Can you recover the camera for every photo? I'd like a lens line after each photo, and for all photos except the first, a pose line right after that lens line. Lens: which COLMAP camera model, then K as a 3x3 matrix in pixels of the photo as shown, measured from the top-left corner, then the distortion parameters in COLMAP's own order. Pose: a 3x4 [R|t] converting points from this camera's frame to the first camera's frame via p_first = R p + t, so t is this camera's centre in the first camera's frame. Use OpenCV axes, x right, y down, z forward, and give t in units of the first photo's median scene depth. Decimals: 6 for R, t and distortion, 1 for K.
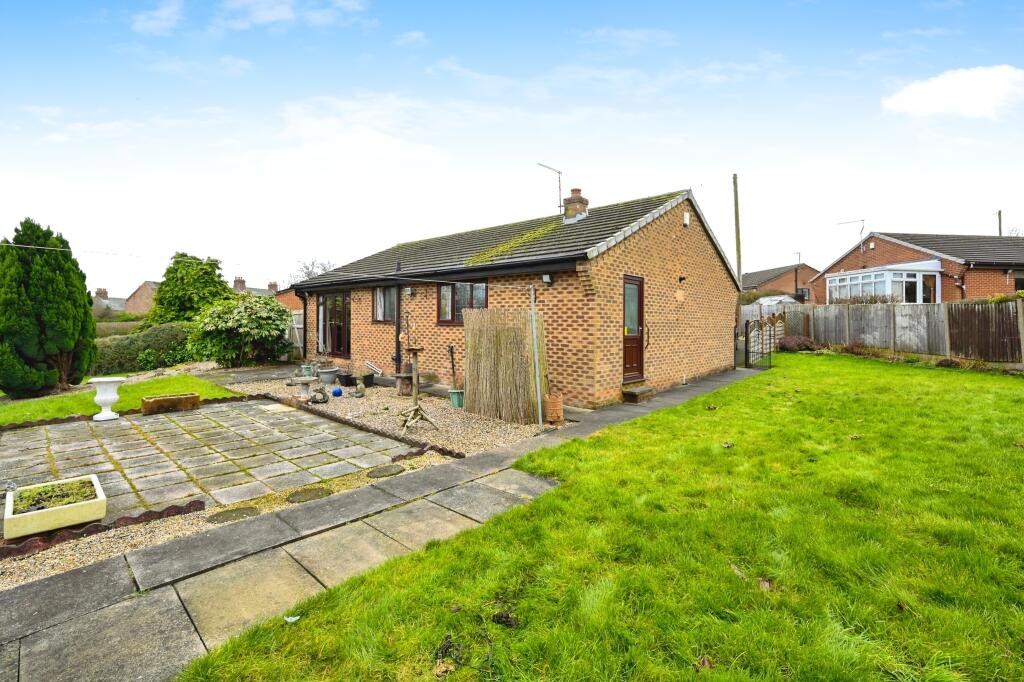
lens RADIAL K [[444.0, 0, 510.7], [0, 444.0, 315.7], [0, 0, 1]] dist [-0.000456, 0.000124]
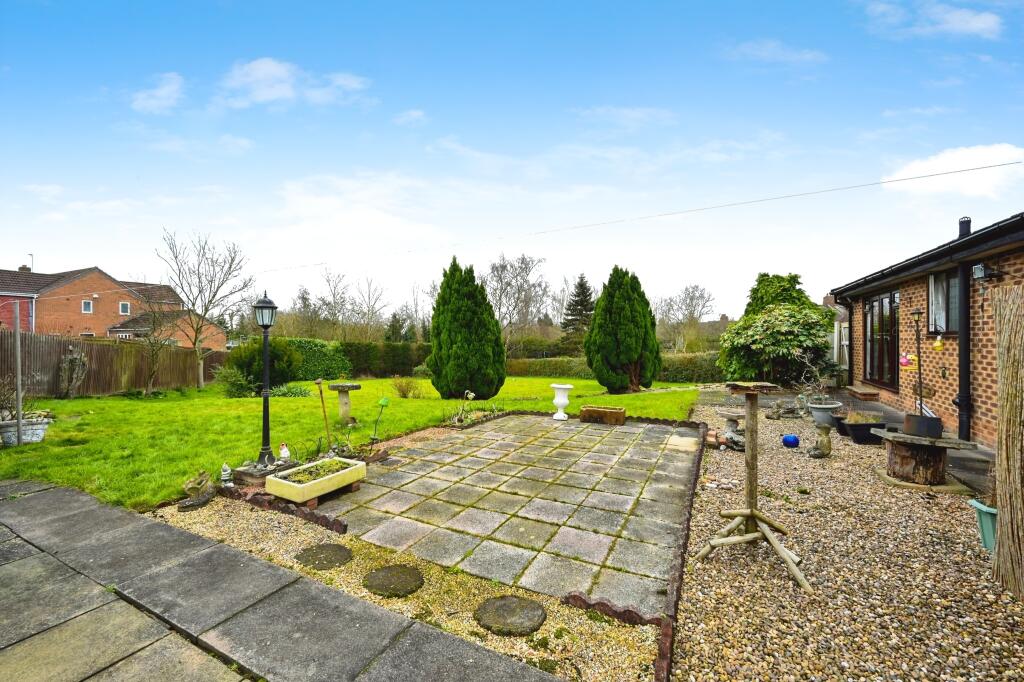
lens RADIAL K [[411.5, 0, 512.0], [0, 411.5, 341.0], [0, 0, 1]] dist [0.000574, -0.000046]
pose [[0.263225, -0.004073, -0.964726, 0.075868], [0.019169, 0.999816, 0.001009, 0.011815], [0.964544, -0.018758, 0.263255, 0.355036]]
